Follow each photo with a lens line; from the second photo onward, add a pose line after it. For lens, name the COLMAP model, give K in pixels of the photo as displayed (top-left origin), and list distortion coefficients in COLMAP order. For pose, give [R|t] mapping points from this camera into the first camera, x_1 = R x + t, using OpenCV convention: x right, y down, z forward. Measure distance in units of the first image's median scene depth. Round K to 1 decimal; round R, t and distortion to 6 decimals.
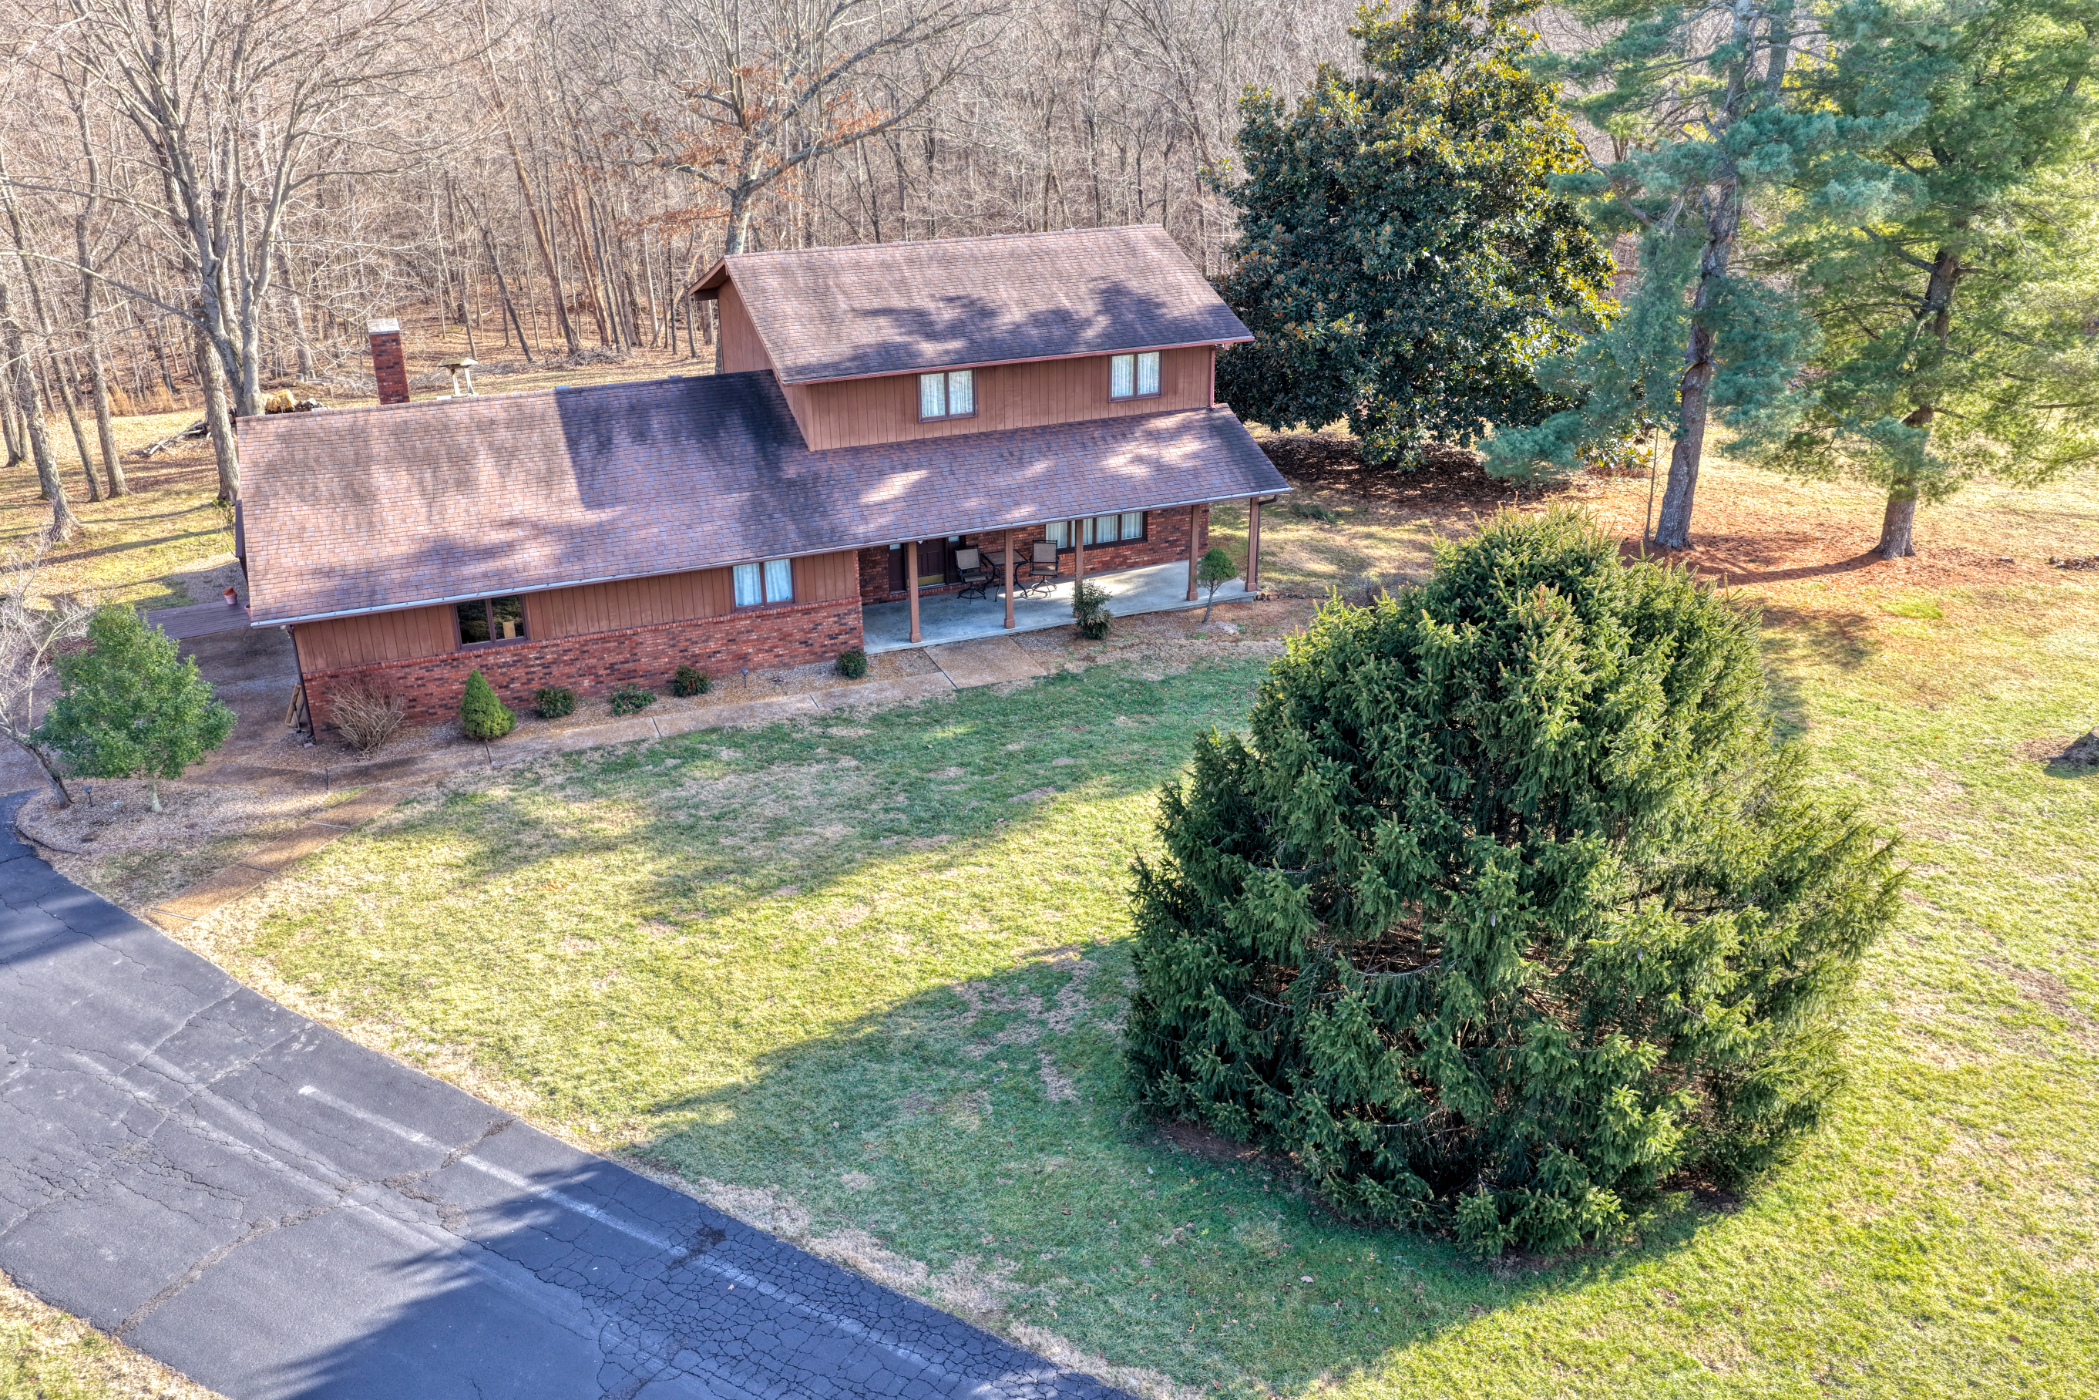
lens RADIAL K [[1711.4, 0, 1049.4], [0, 1711.4, 731.1], [0, 0, 1]] dist [-0.002135, -0.002016]
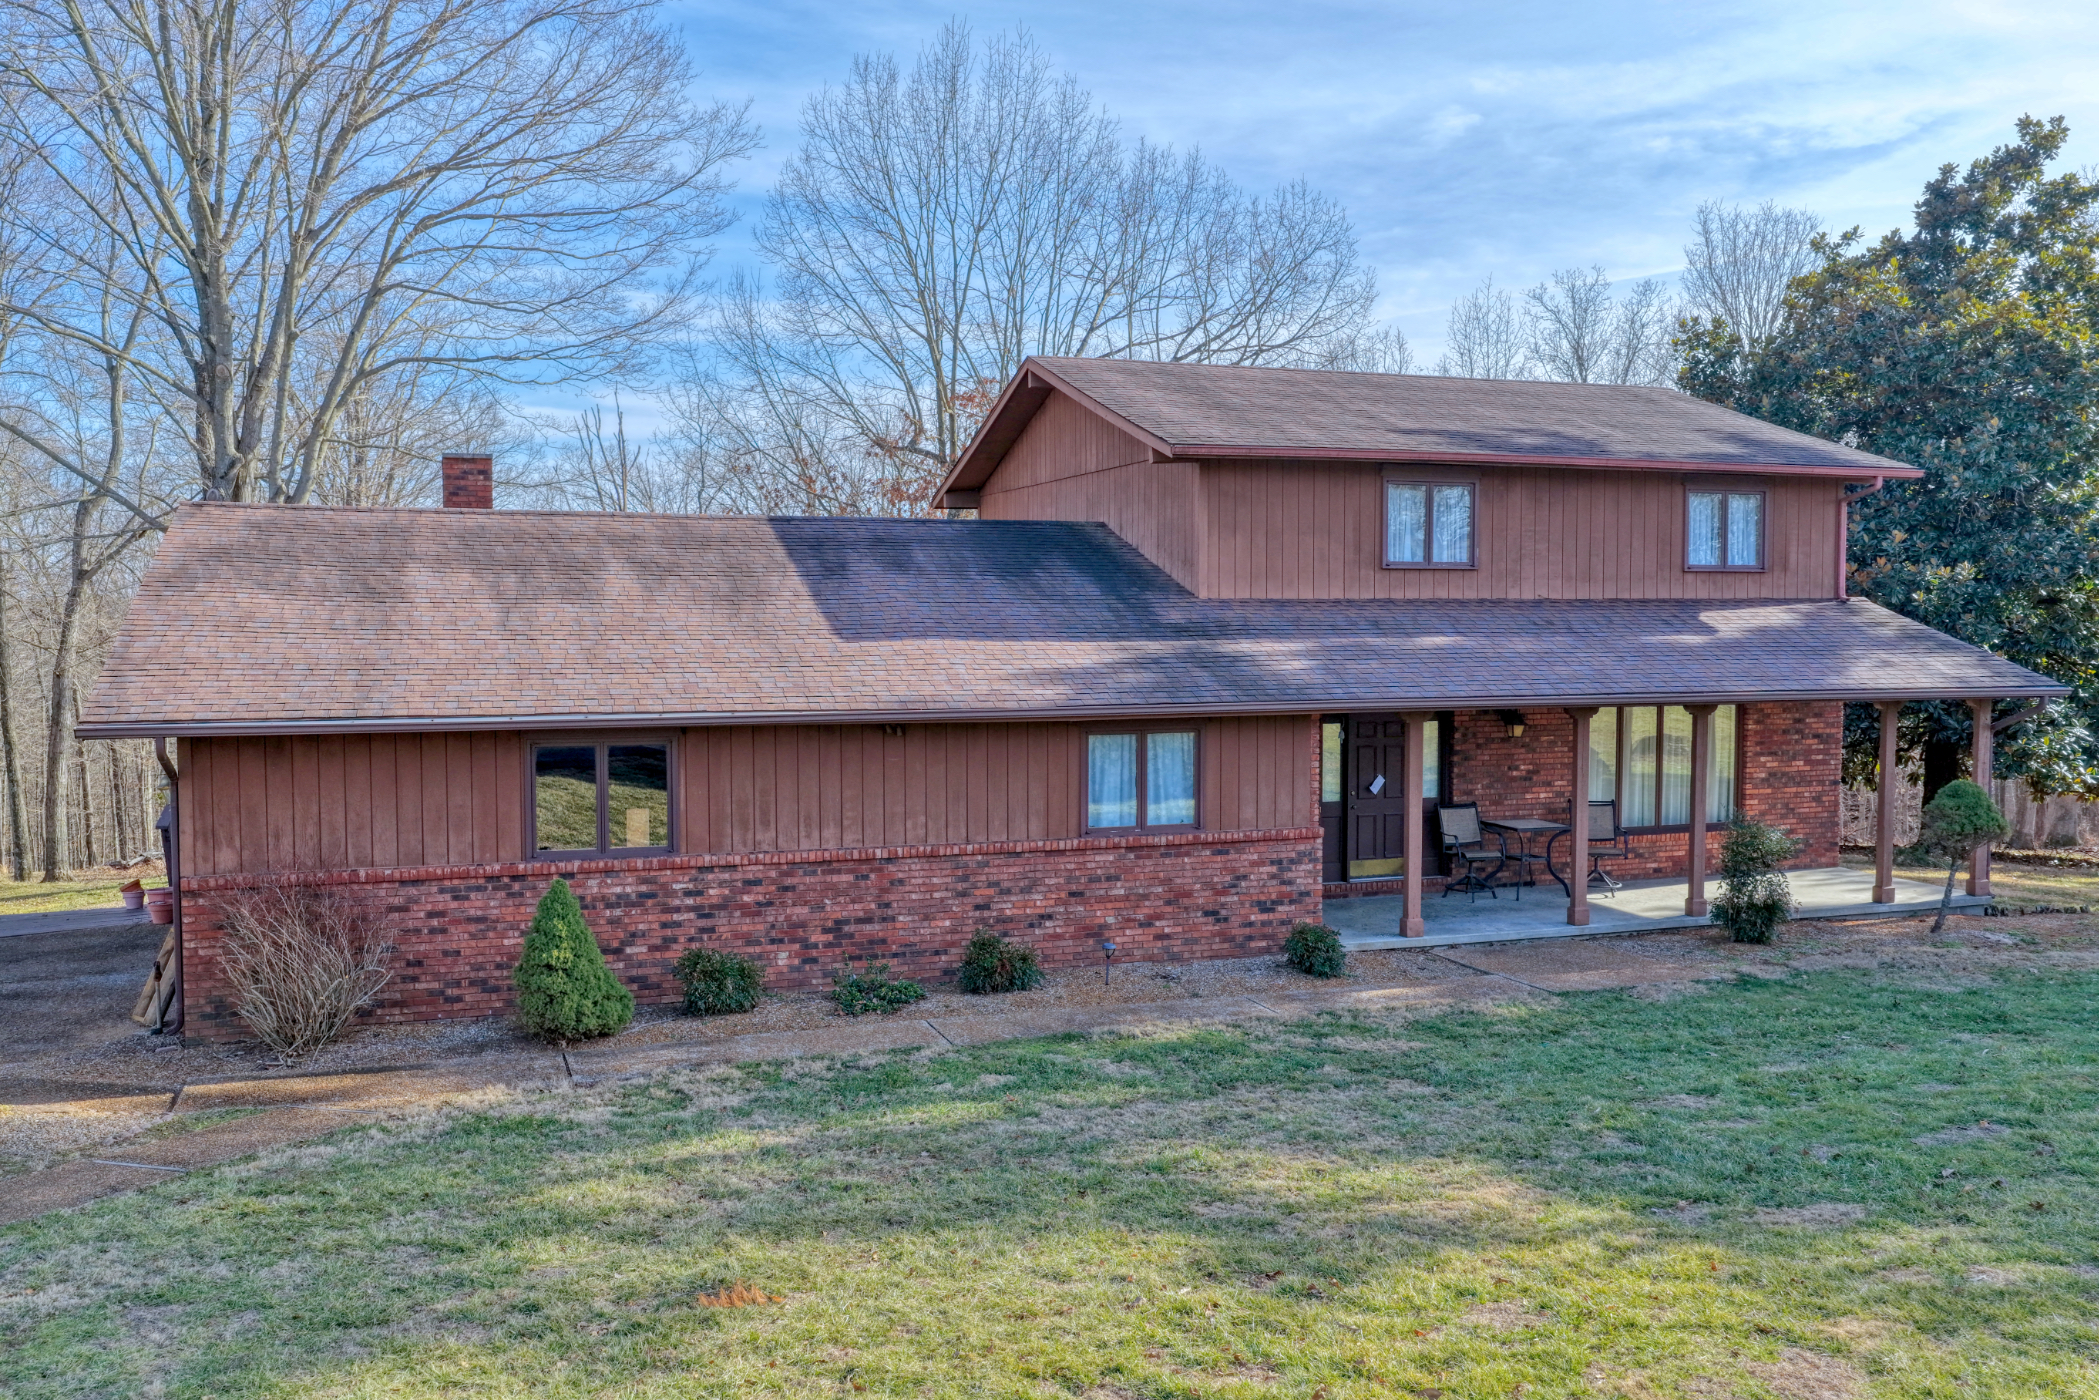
lens RADIAL K [[1711.4, 0, 1049.4], [0, 1711.4, 731.1], [0, 0, 1]] dist [-0.002135, -0.002016]
pose [[0.999164, 0.001289, -0.040861, -0.169248], [-0.016586, 0.926335, -0.376335, 0.086096], [0.037366, 0.376698, 0.925582, 0.515149]]
